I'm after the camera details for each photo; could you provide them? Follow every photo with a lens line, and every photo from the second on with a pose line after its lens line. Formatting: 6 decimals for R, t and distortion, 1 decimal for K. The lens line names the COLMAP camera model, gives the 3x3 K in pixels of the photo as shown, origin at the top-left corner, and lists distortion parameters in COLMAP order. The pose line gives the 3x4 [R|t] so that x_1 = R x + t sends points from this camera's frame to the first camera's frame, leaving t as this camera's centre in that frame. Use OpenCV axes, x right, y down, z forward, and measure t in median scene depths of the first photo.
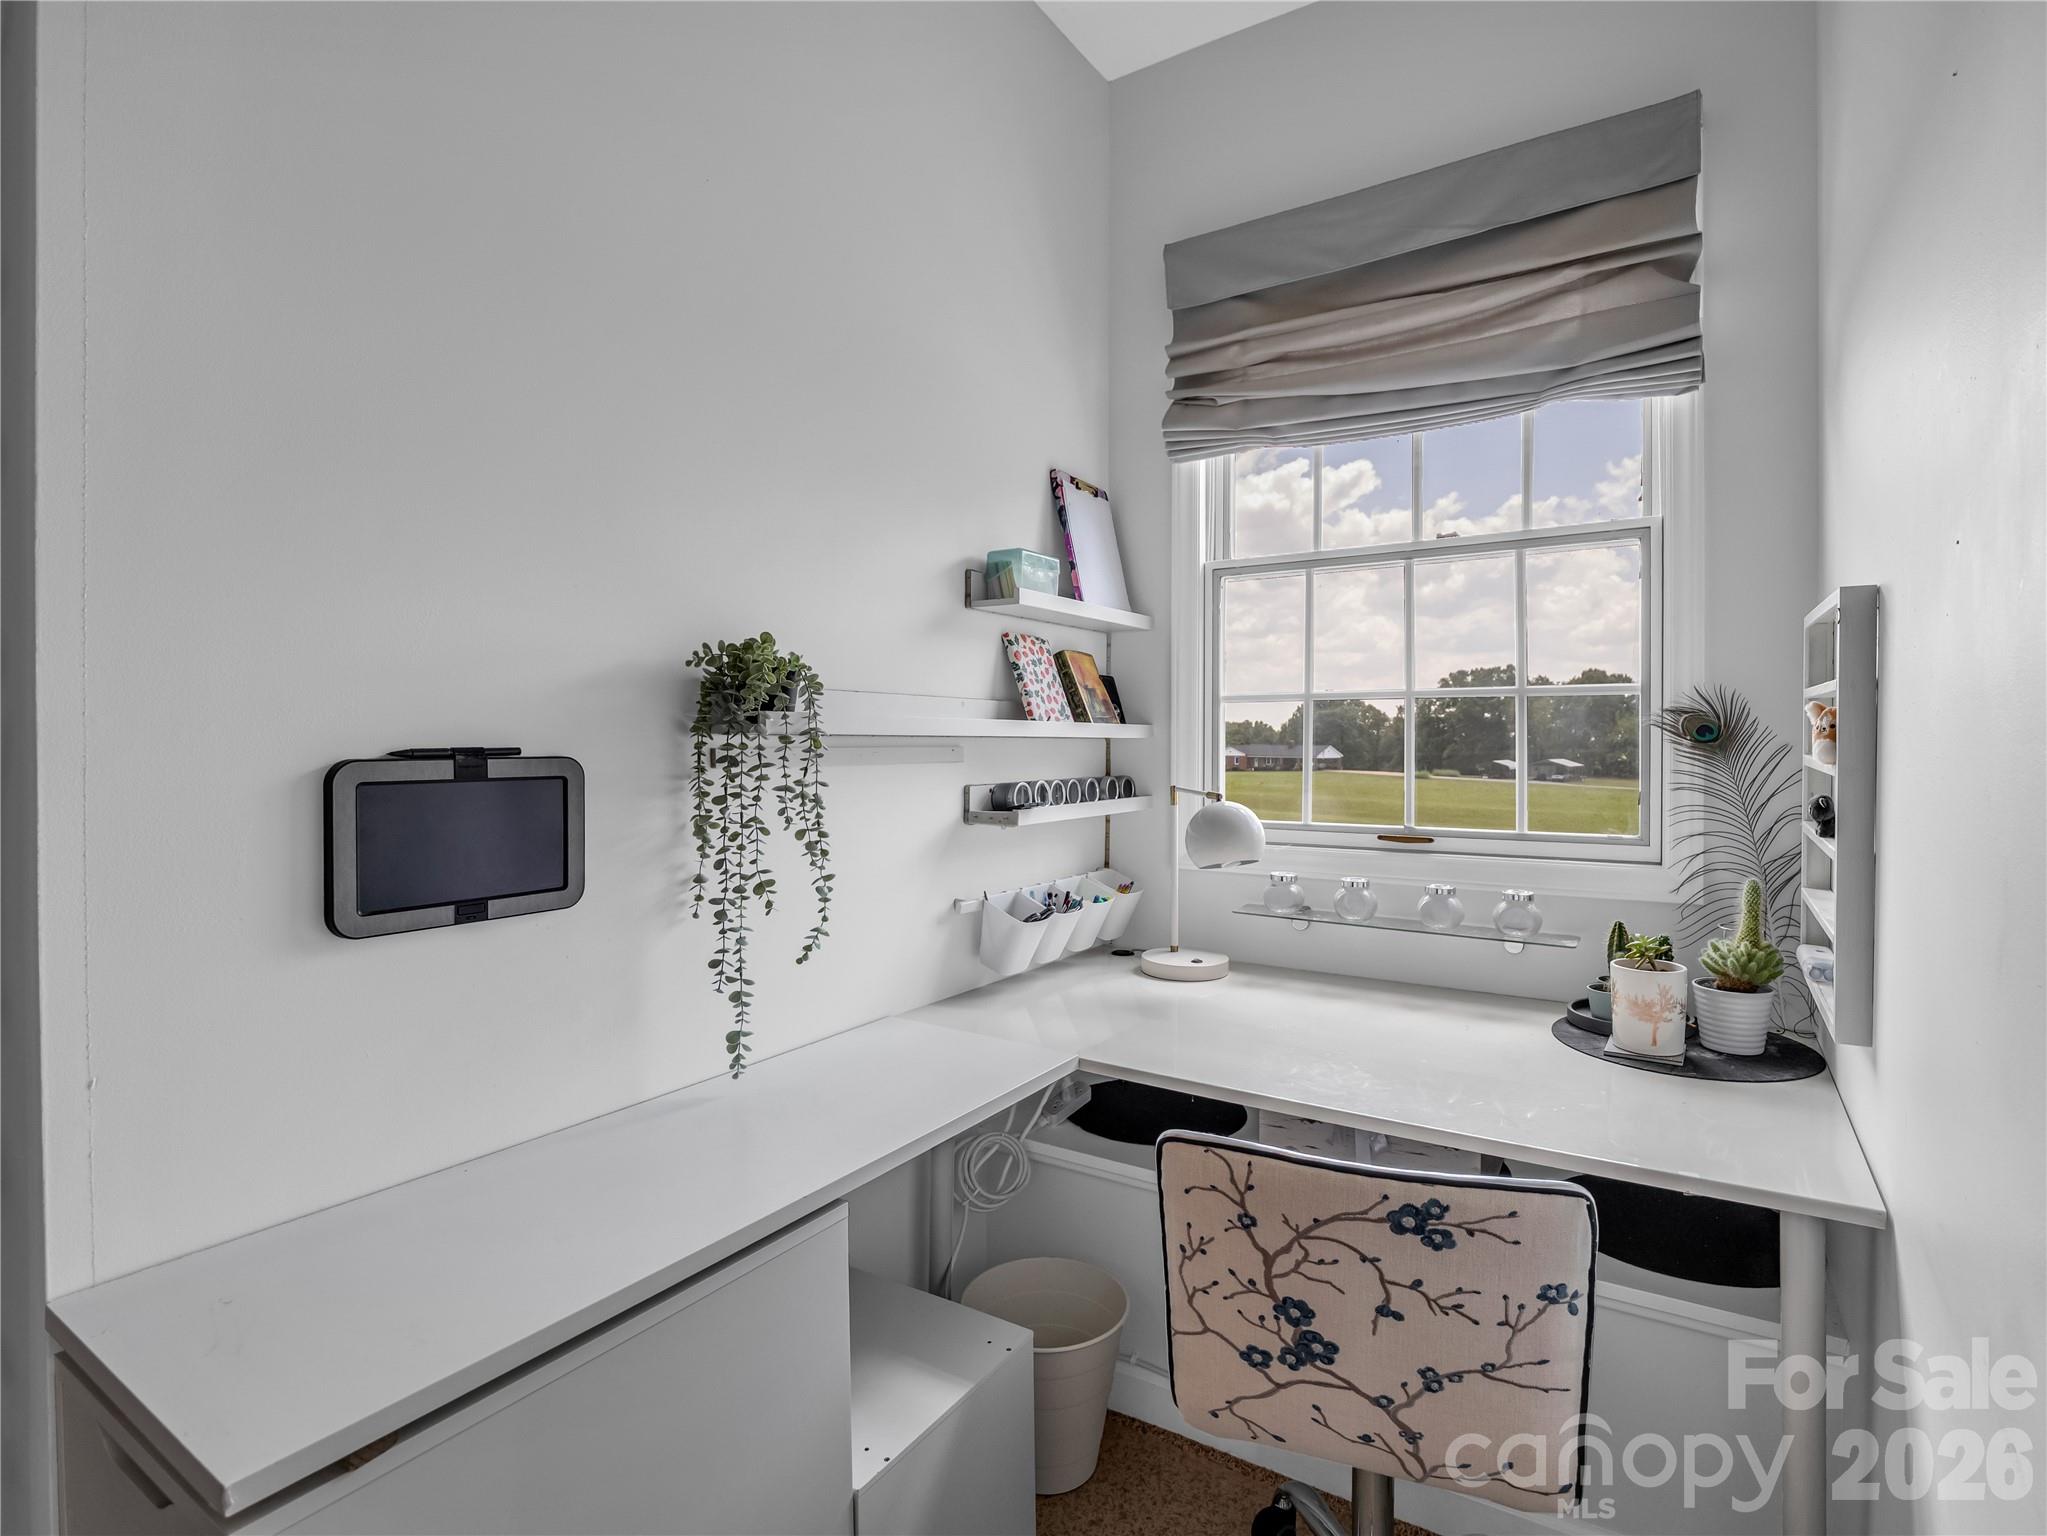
lens RADIAL K [[1020.6, 0, 1018.7], [0, 1020.6, 755.9], [0, 0, 1]] dist [-0.010779, -0.001364]
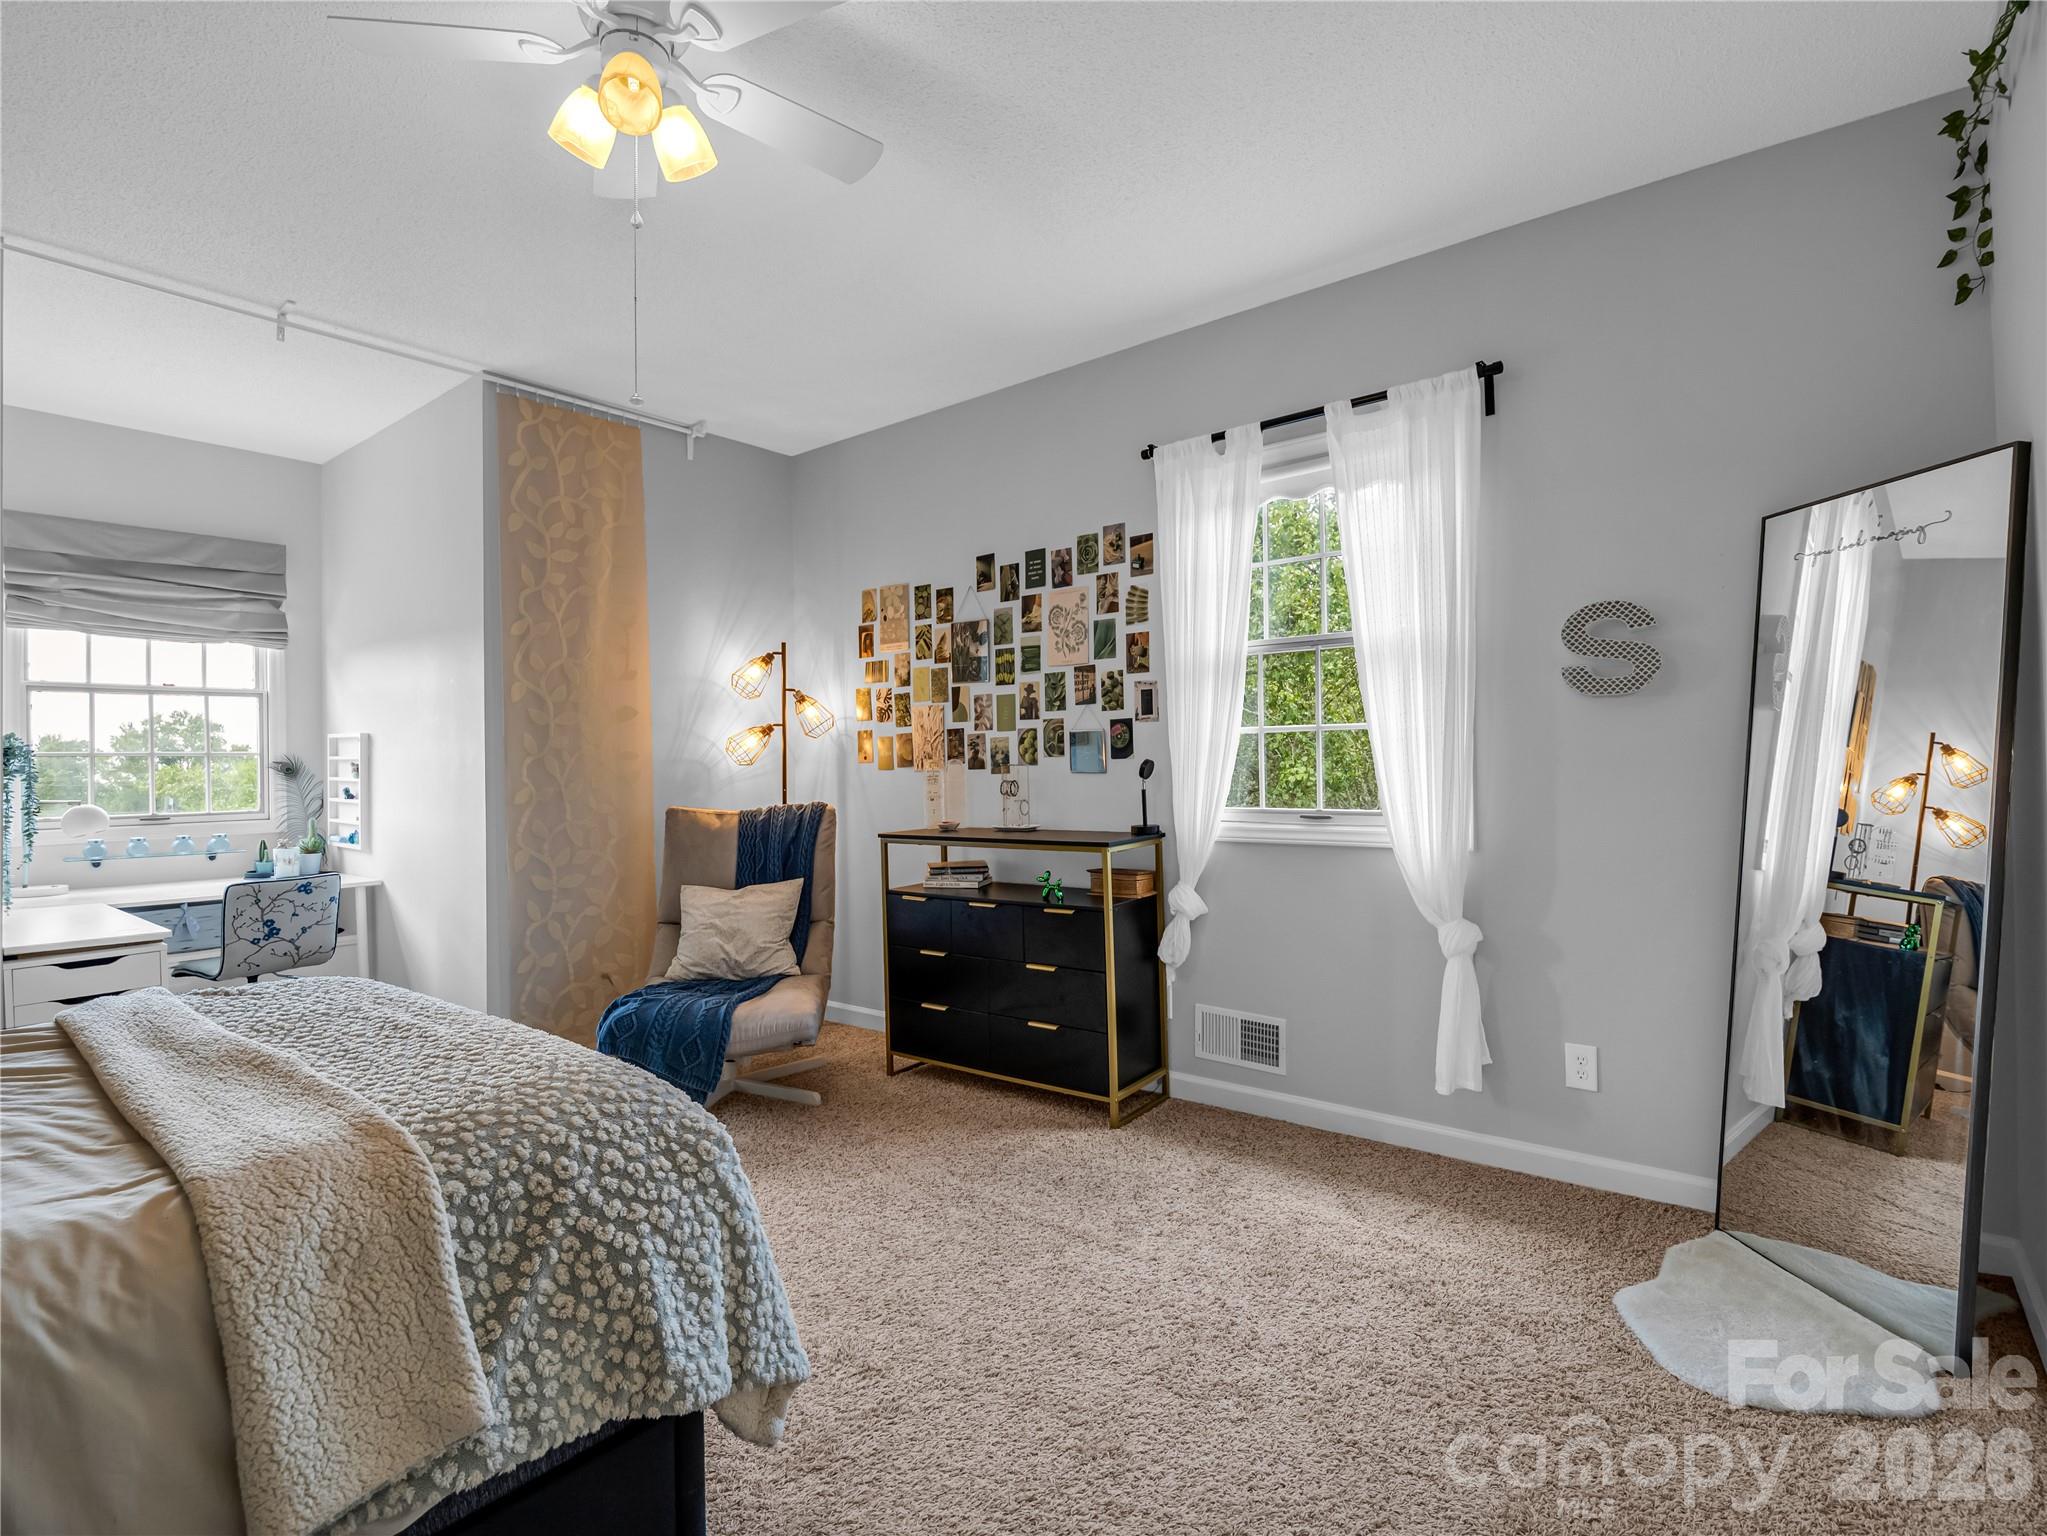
lens RADIAL K [[1020.6, 0, 1018.5], [0, 1020.6, 765.5], [0, 0, 1]] dist [-0.010779, -0.001364]
pose [[0.109060, -0.004764, 0.994024, -1.943616], [0.028635, 0.999589, 0.001649, 0.018234], [-0.993623, 0.028284, 0.109151, -1.351330]]
